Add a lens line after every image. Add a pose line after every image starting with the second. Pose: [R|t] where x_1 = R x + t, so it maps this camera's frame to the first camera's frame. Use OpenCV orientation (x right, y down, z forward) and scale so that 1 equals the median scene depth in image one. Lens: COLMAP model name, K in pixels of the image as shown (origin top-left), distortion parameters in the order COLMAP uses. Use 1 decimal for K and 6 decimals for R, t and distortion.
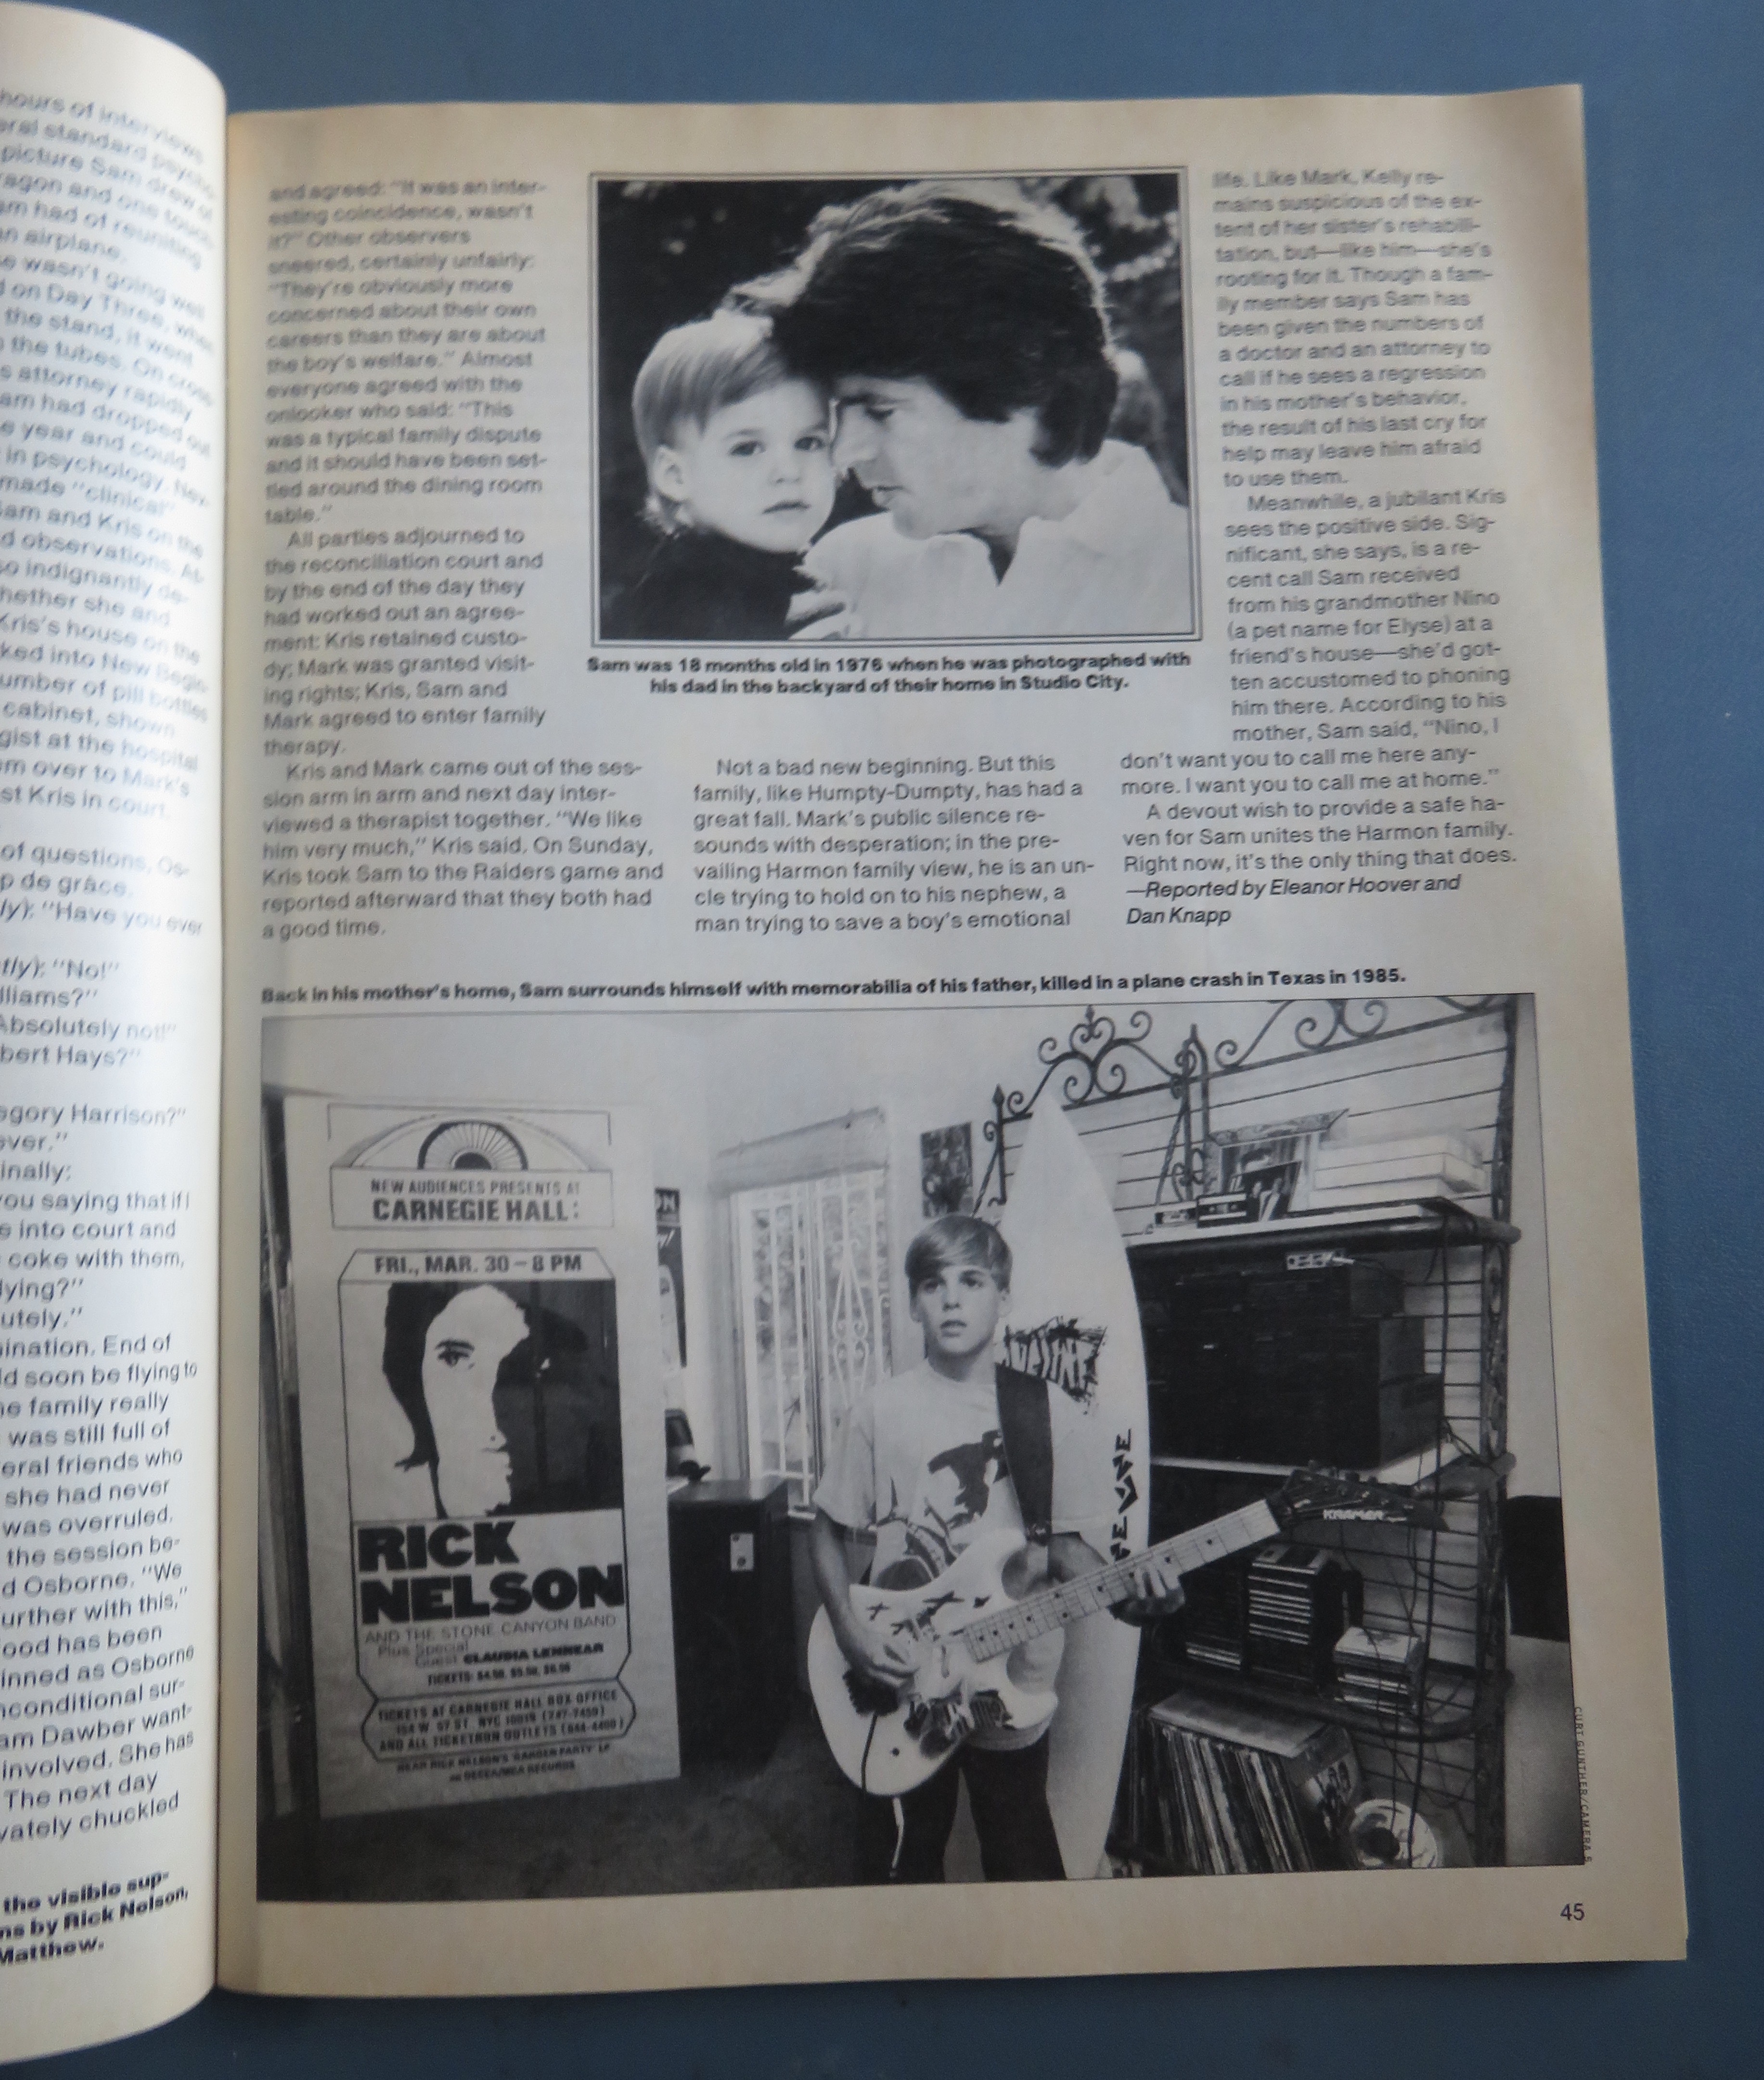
lens RADIAL K [[846.3, 0, 881.9], [0, 846.3, 1046.4], [0, 0, 1]] dist [-0.007550, 0.000919]
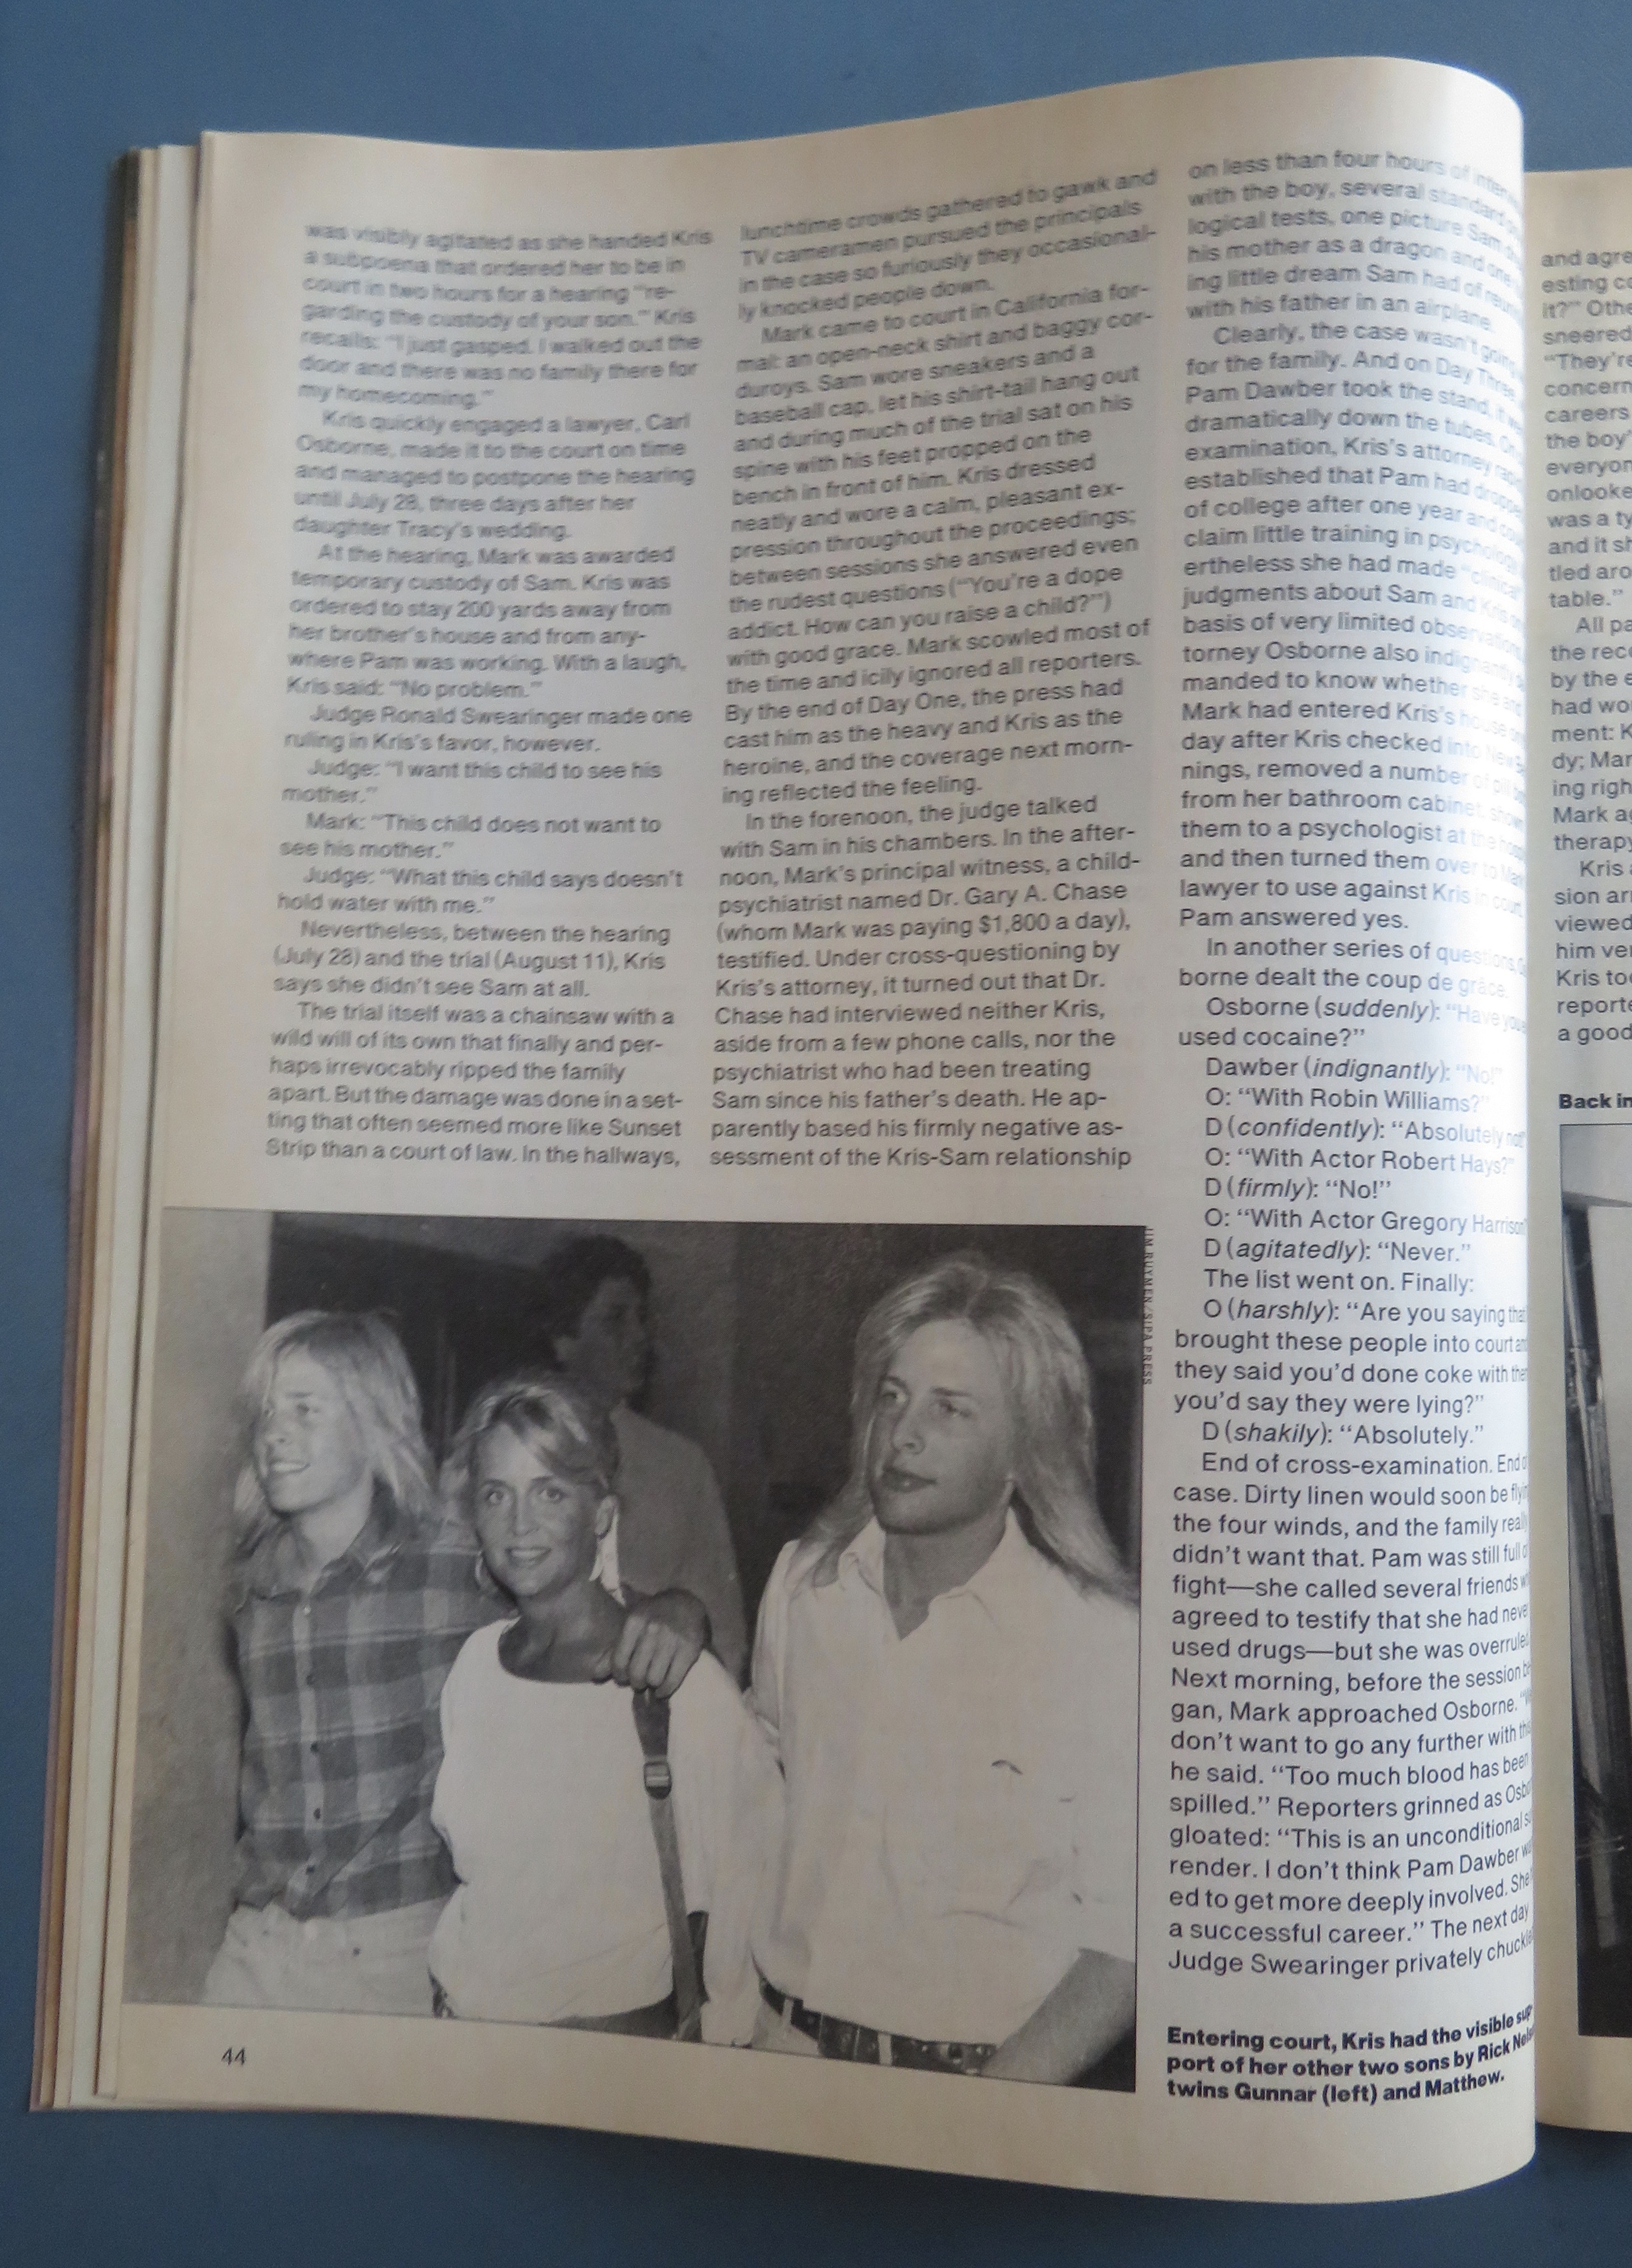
lens RADIAL K [[909.5, 0, 816.2], [0, 909.5, 1127.6], [0, 0, 1]] dist [-0.004791, -0.000118]
pose [[0.999786, 0.015809, -0.013359, -1.566875], [-0.015702, 0.999844, 0.008106, -0.024729], [0.013485, -0.007895, 0.999878, -0.046667]]
